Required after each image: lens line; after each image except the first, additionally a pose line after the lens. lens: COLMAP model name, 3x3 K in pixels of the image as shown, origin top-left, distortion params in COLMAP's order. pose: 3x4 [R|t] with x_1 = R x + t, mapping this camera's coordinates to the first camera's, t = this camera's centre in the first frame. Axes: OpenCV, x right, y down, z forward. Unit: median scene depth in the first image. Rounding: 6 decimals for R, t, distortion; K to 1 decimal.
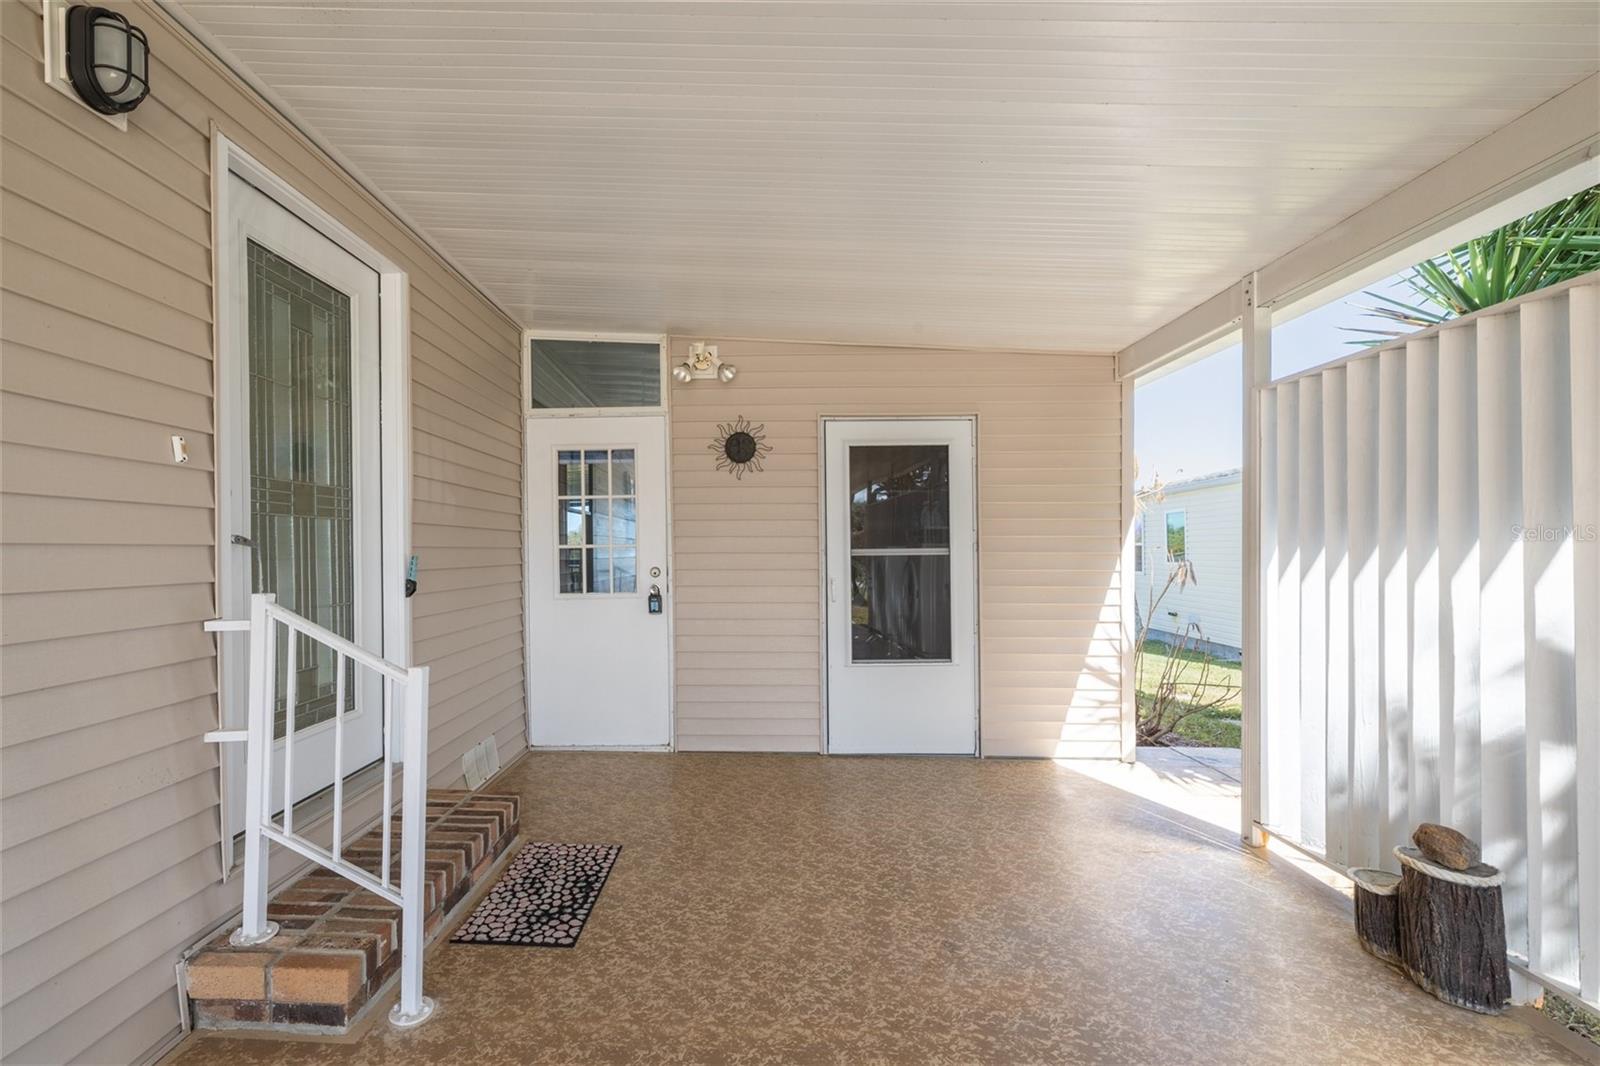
lens RADIAL K [[644.1, 0, 796.7], [0, 644.1, 540.8], [0, 0, 1]] dist [0.000240, 0.000084]
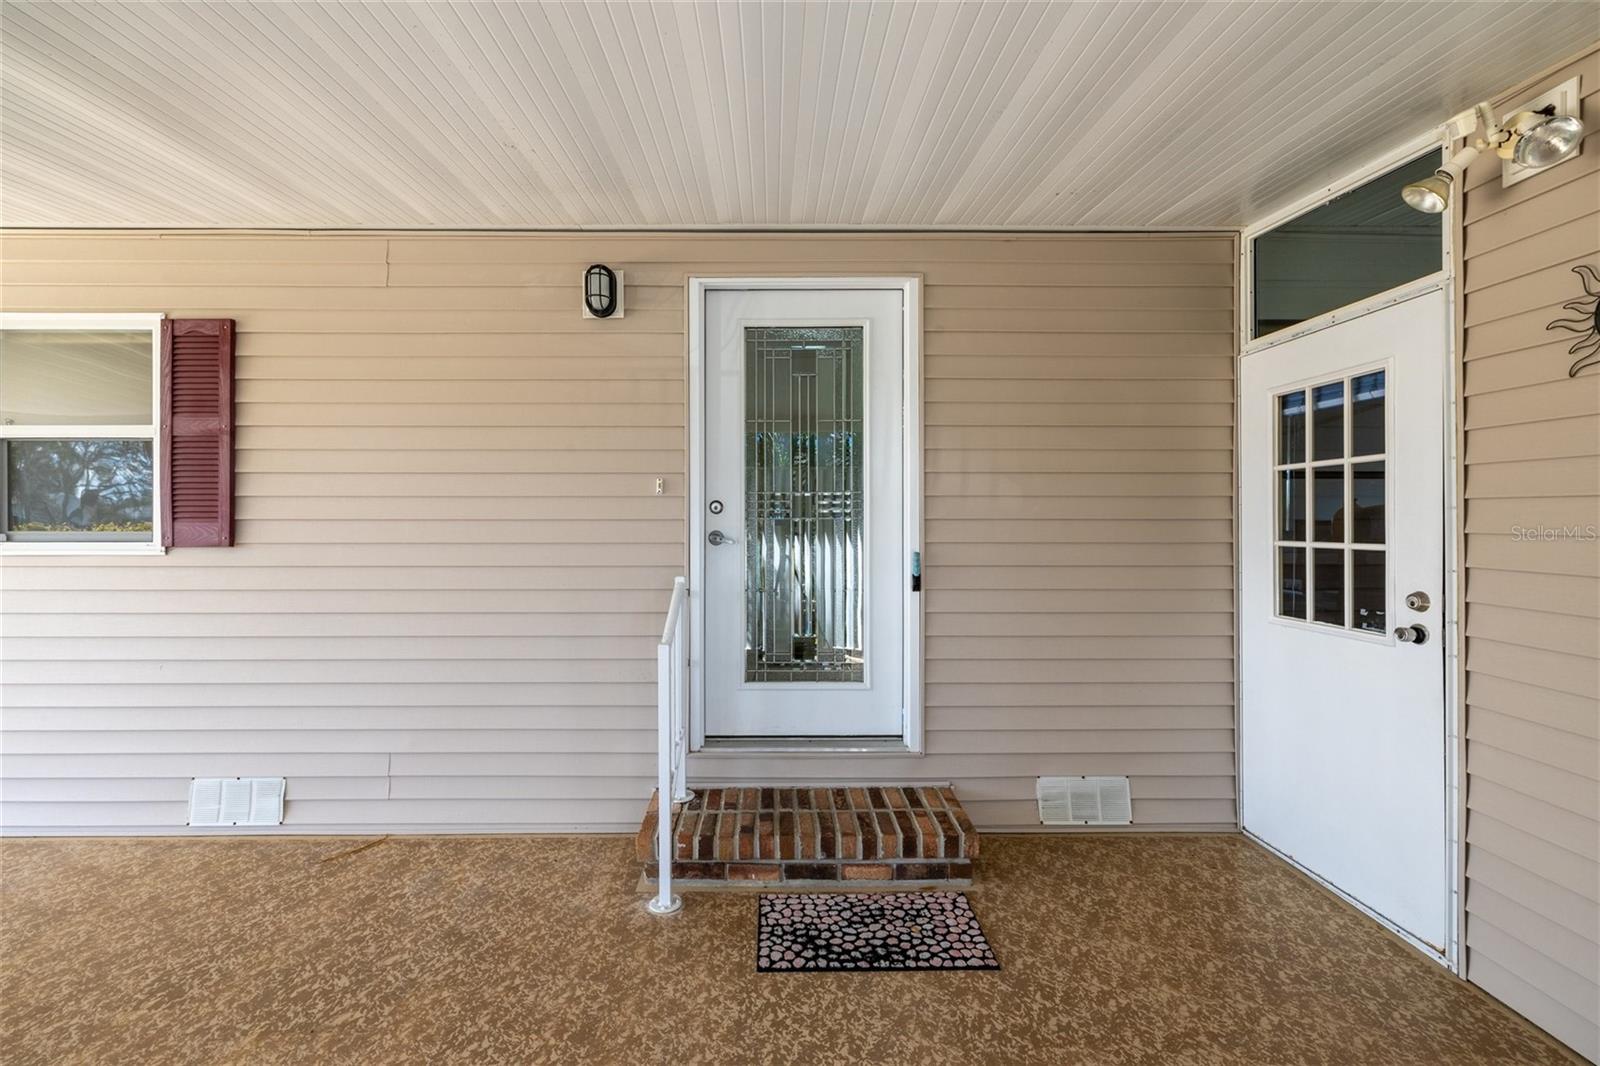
lens RADIAL K [[700.8, 0, 791.4], [0, 700.8, 522.7], [0, 0, 1]] dist [0.002780, 0.000777]
pose [[0.017365, 0.016443, -0.999714, 0.521830], [0.008955, 0.999822, 0.016600, -0.044488], [0.999809, -0.009240, 0.017215, 0.780086]]
